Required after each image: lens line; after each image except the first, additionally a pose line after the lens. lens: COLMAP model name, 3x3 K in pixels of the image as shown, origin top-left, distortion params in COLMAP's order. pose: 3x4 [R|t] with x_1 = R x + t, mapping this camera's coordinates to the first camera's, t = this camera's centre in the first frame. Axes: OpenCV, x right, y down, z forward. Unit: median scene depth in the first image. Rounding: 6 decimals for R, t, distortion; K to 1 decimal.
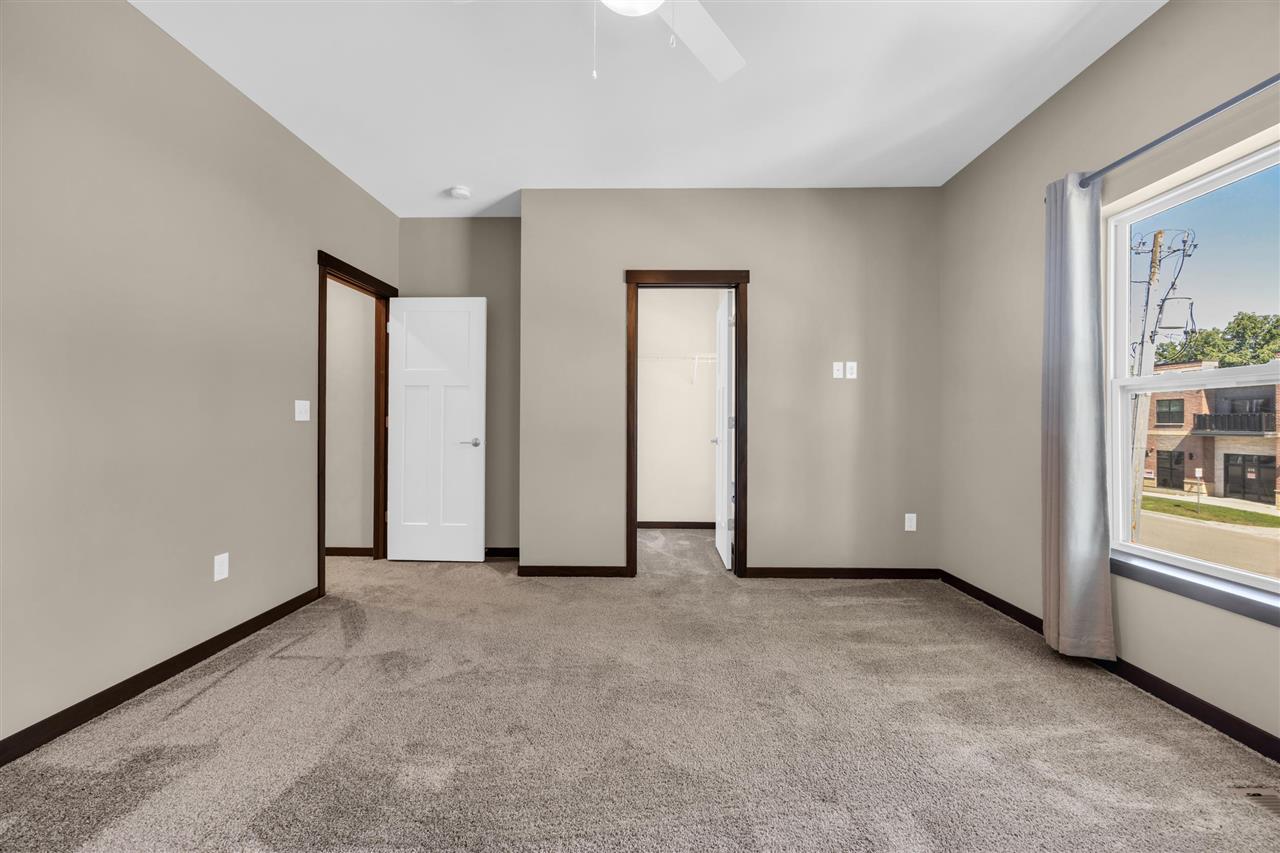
lens RADIAL K [[491.0, 0, 640.0], [0, 491.0, 426.5], [0, 0, 1]] dist [-0.001258, -0.000097]
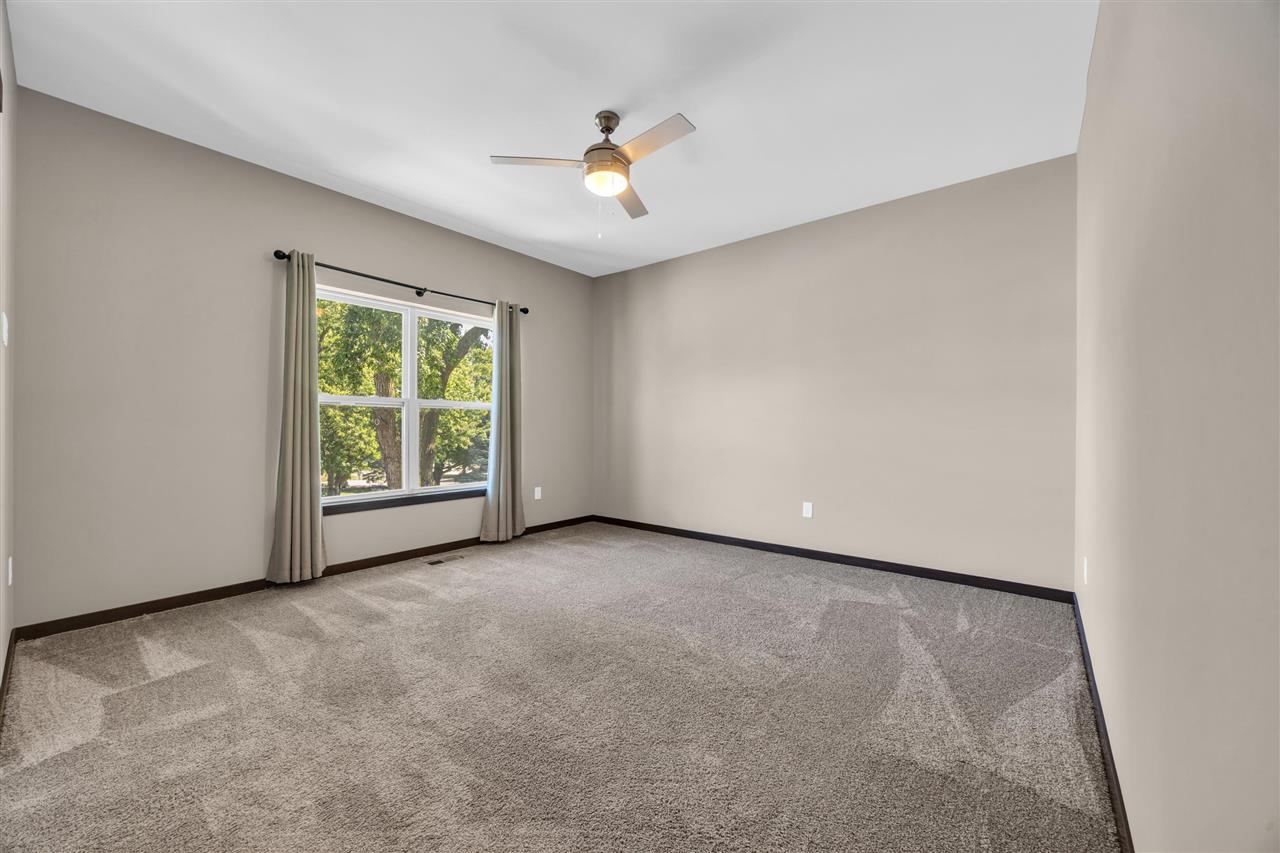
lens RADIAL K [[491.0, 0, 640.0], [0, 491.0, 426.5], [0, 0, 1]] dist [-0.001258, -0.000097]
pose [[-0.785901, 0.001693, 0.618349, -0.814360], [0.004052, 0.999989, 0.002411, 0.010785], [-0.618338, 0.004401, -0.785900, 1.559188]]
